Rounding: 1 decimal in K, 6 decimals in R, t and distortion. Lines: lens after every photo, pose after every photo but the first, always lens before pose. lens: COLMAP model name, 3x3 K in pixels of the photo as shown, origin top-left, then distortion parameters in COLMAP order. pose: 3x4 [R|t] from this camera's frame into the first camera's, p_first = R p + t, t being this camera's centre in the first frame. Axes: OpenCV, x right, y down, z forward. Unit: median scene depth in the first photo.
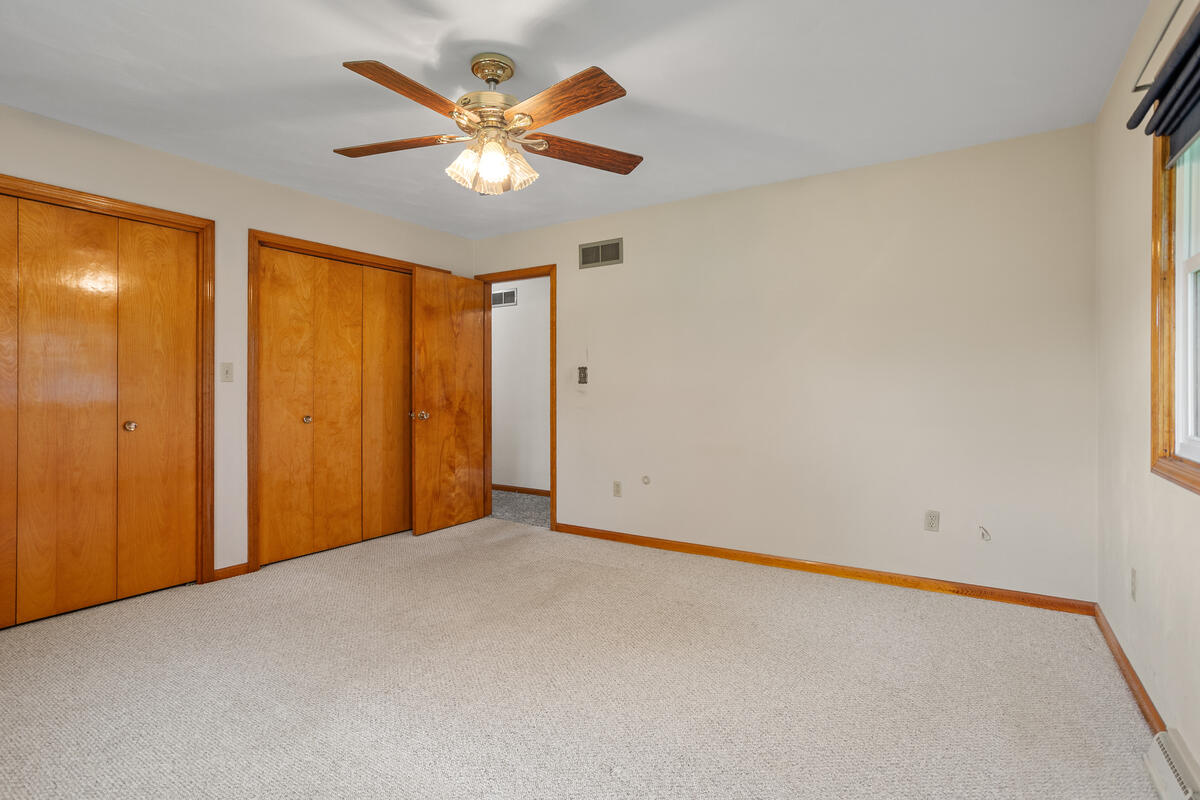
lens RADIAL K [[599.6, 0, 599.9], [0, 599.6, 386.5], [0, 0, 1]] dist [0.001022, 0.000365]
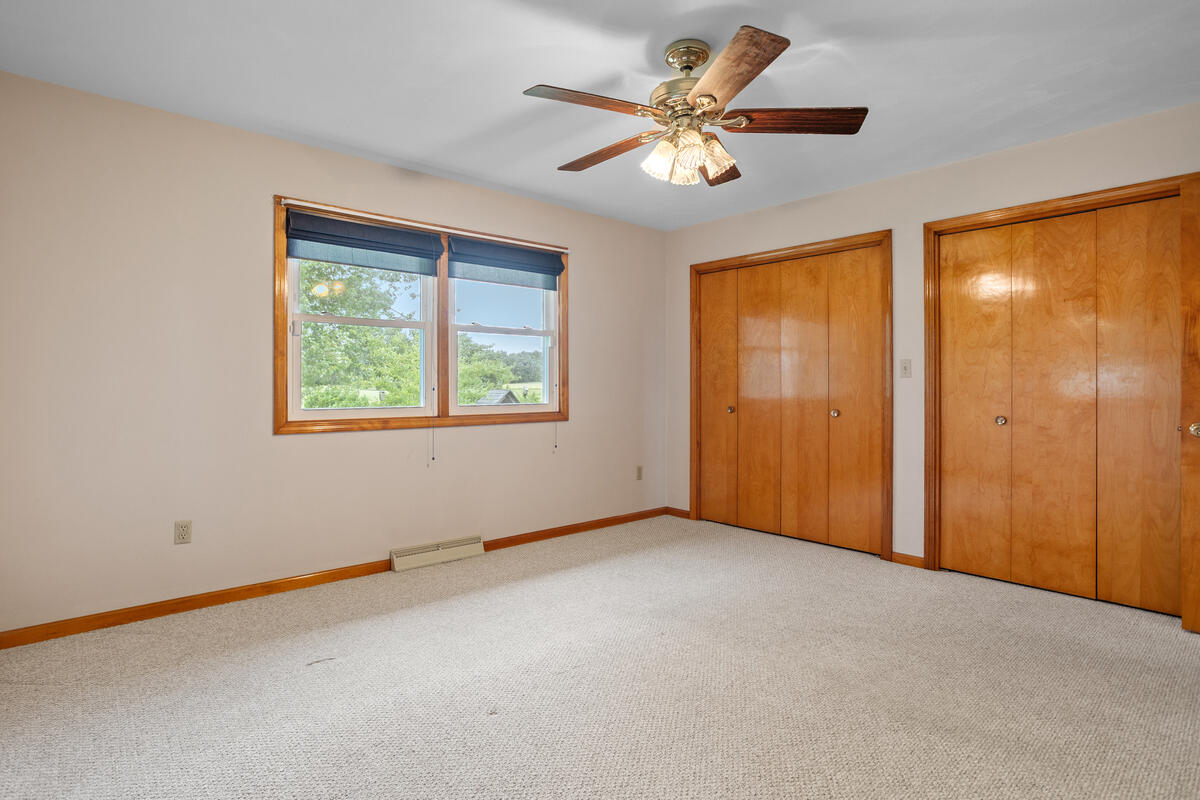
lens RADIAL K [[622.0, 0, 600.9], [0, 622.0, 387.0], [0, 0, 1]] dist [-0.003433, -0.000854]
pose [[-0.251122, 0.004110, -0.967947, 0.518059], [0.003188, 0.999989, 0.003419, 0.002906], [0.967950, -0.002227, -0.251132, 0.696153]]
